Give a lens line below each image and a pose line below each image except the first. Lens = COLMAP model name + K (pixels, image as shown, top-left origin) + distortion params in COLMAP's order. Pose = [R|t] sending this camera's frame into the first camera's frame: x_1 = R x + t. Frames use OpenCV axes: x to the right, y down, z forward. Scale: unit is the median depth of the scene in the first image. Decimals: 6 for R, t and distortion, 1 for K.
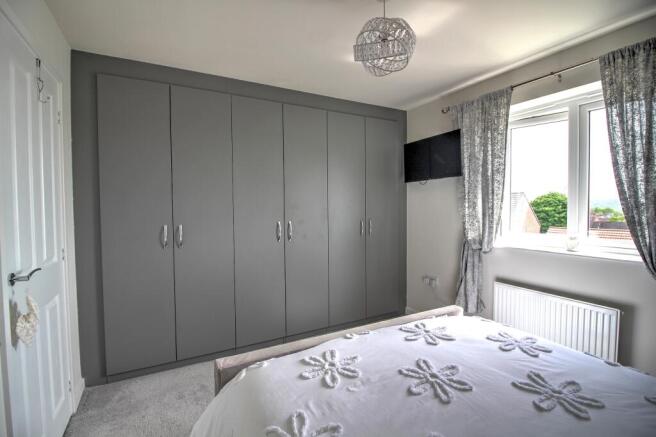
lens RADIAL K [[305.4, 0, 328.0], [0, 305.4, 218.5], [0, 0, 1]] dist [-0.000935, -0.000225]
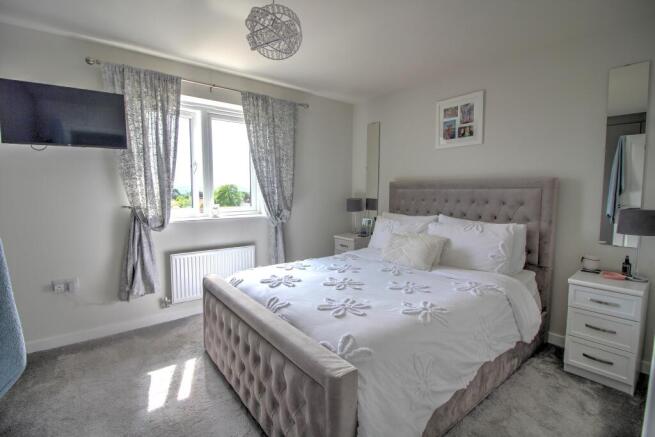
lens RADIAL K [[305.0, 0, 327.5], [0, 305.0, 218.5], [0, 0, 1]] dist [-0.000935, -0.000225]
pose [[-0.160815, -0.100793, 0.981825, -0.626644], [0.038980, 0.993347, 0.108360, -0.014882], [-0.986215, 0.055697, -0.155816, 0.647174]]
